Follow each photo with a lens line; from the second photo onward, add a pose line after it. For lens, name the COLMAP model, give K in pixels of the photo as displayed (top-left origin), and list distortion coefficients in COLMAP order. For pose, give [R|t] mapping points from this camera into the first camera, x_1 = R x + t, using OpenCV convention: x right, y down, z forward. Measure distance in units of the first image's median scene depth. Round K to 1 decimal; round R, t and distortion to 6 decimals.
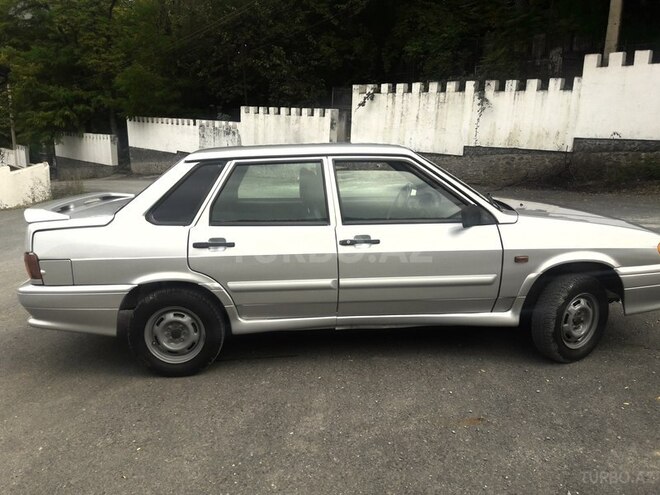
lens RADIAL K [[552.2, 0, 323.3], [0, 552.2, 246.7], [0, 0, 1]] dist [0.126306, -0.205511]
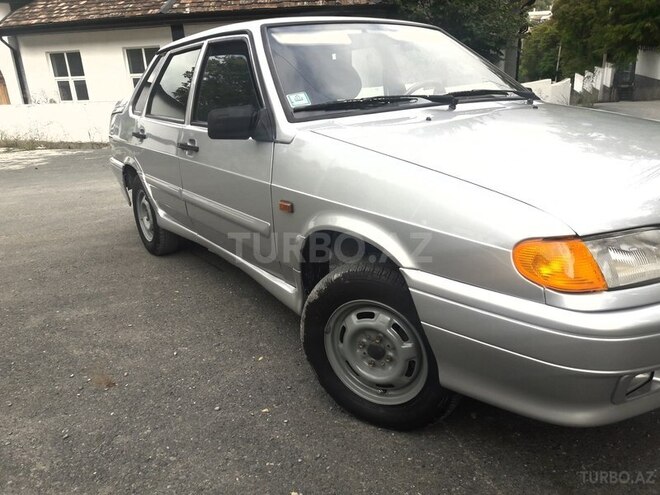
lens RADIAL K [[552.2, 0, 323.3], [0, 552.2, 246.7], [0, 0, 1]] dist [0.126306, -0.205511]
pose [[0.484340, 0.244542, -0.840008, 0.134078], [-0.132836, 0.969565, 0.205666, -0.009572], [0.864736, 0.011971, 0.502083, 0.113126]]
